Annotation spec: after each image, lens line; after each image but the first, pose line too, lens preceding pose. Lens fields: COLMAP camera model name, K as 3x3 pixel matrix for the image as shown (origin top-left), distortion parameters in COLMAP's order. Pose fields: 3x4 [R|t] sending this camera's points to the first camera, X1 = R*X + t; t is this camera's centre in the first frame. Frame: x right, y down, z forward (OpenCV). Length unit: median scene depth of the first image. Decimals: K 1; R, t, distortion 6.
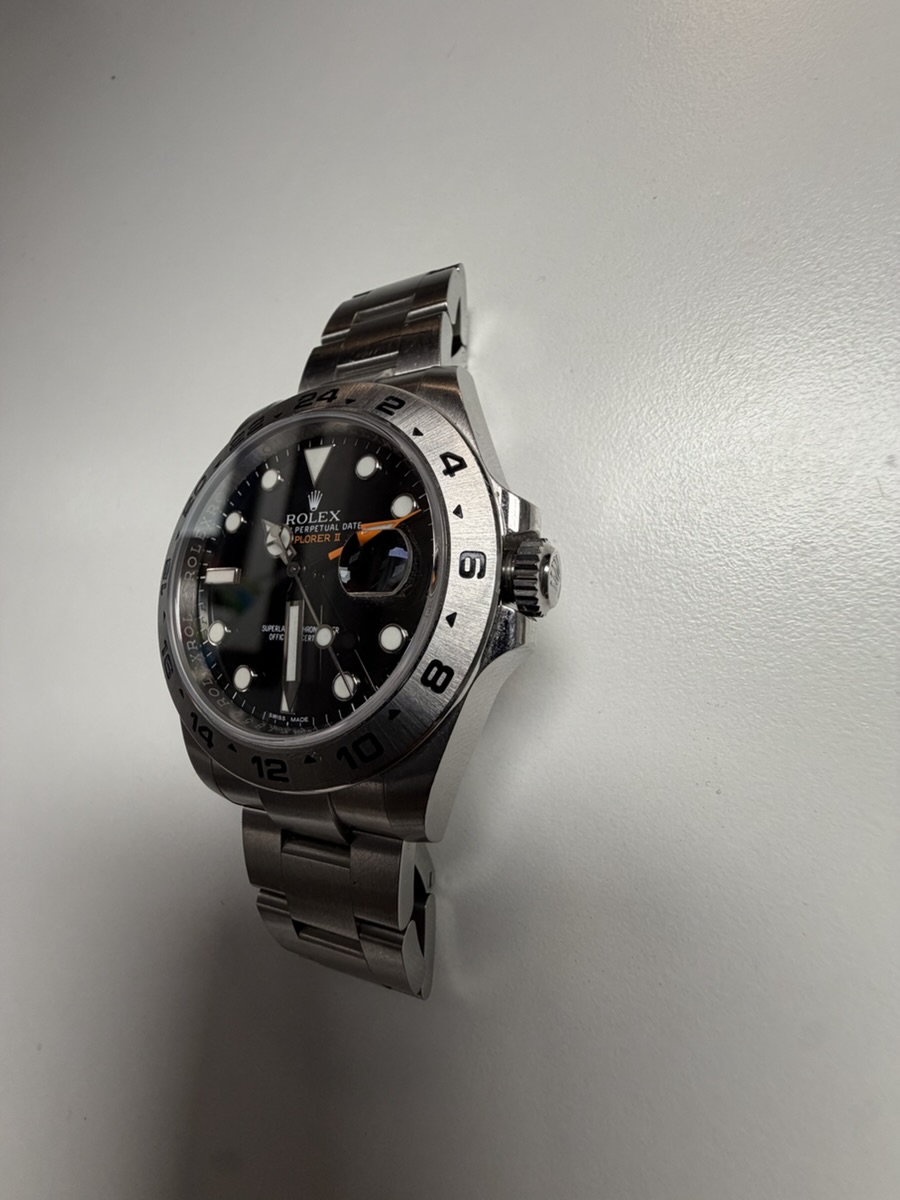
lens RADIAL K [[486.0, 0, 450.0], [0, 486.0, 600.0], [0, 0, 1]] dist [0.013034, 0.000099]
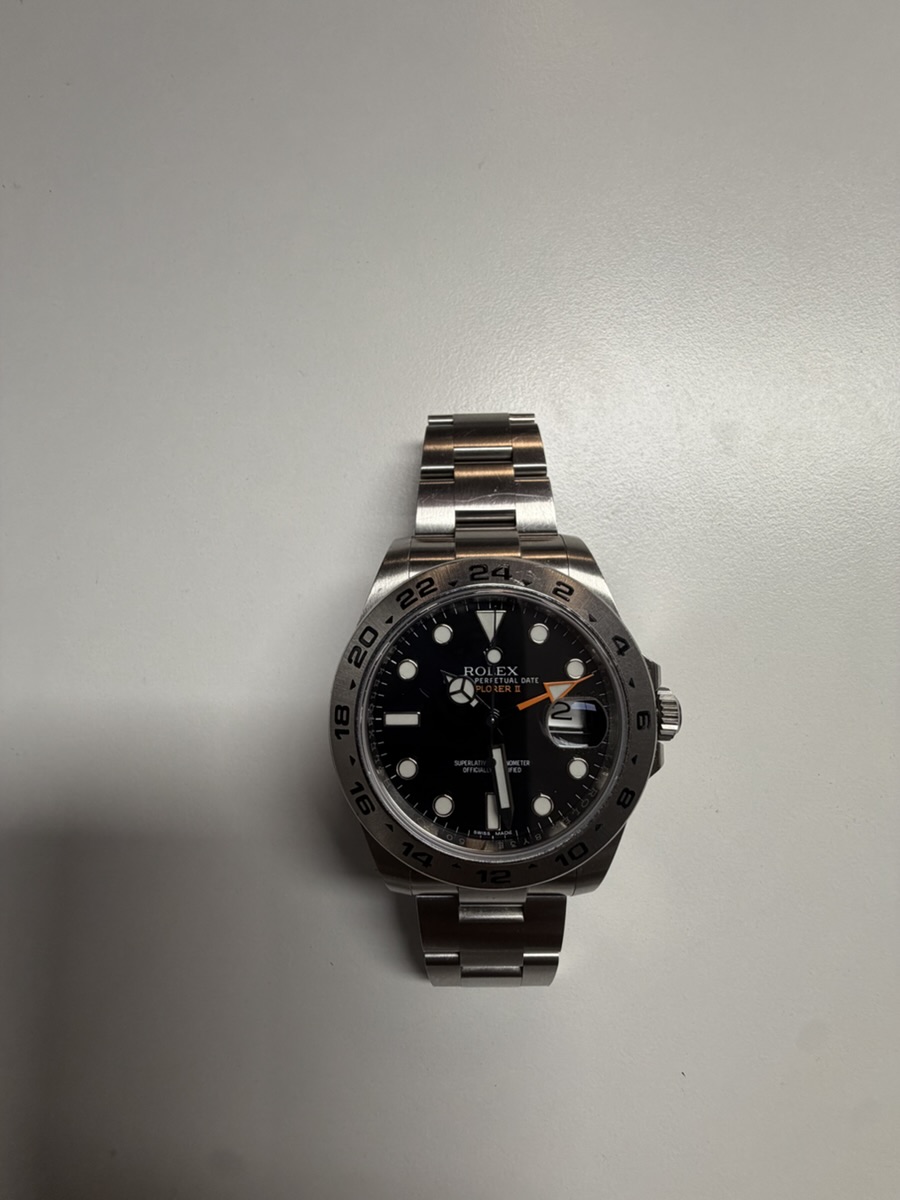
lens RADIAL K [[486.0, 0, 450.0], [0, 486.0, 600.0], [0, 0, 1]] dist [0.013034, 0.000099]
pose [[0.921500, -0.053739, 0.384643, -0.857792], [0.005592, 0.992114, 0.125212, -0.511968], [-0.388339, -0.113232, 0.914534, -0.075364]]
